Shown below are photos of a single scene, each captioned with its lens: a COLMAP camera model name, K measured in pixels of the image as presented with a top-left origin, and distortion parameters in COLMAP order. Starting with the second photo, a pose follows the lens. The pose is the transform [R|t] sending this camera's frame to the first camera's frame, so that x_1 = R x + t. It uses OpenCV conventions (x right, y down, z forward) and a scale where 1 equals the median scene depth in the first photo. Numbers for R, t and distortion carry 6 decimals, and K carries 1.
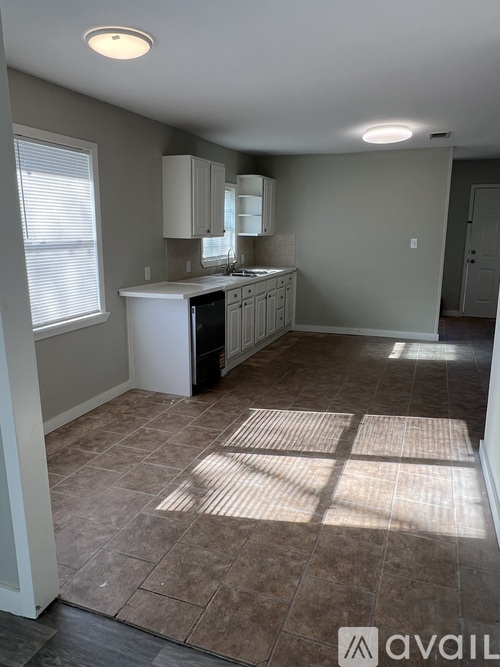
lens RADIAL K [[467.1, 0, 250.0], [0, 467.1, 333.5], [0, 0, 1]] dist [0.000259, 0.000442]
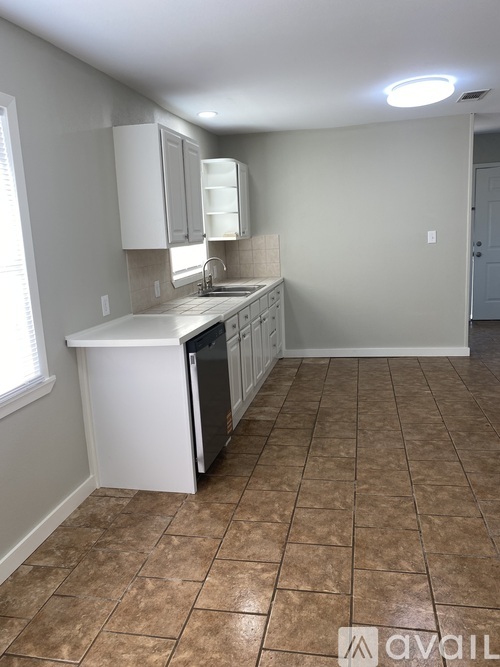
lens RADIAL K [[500.9, 0, 254.7], [0, 500.9, 329.7], [0, 0, 1]] dist [0.042478, -0.067542]
pose [[0.984156, -0.086483, 0.154782, -0.119244], [0.090875, 0.995630, -0.021517, -0.058104], [-0.152245, 0.035242, 0.987714, 0.262826]]
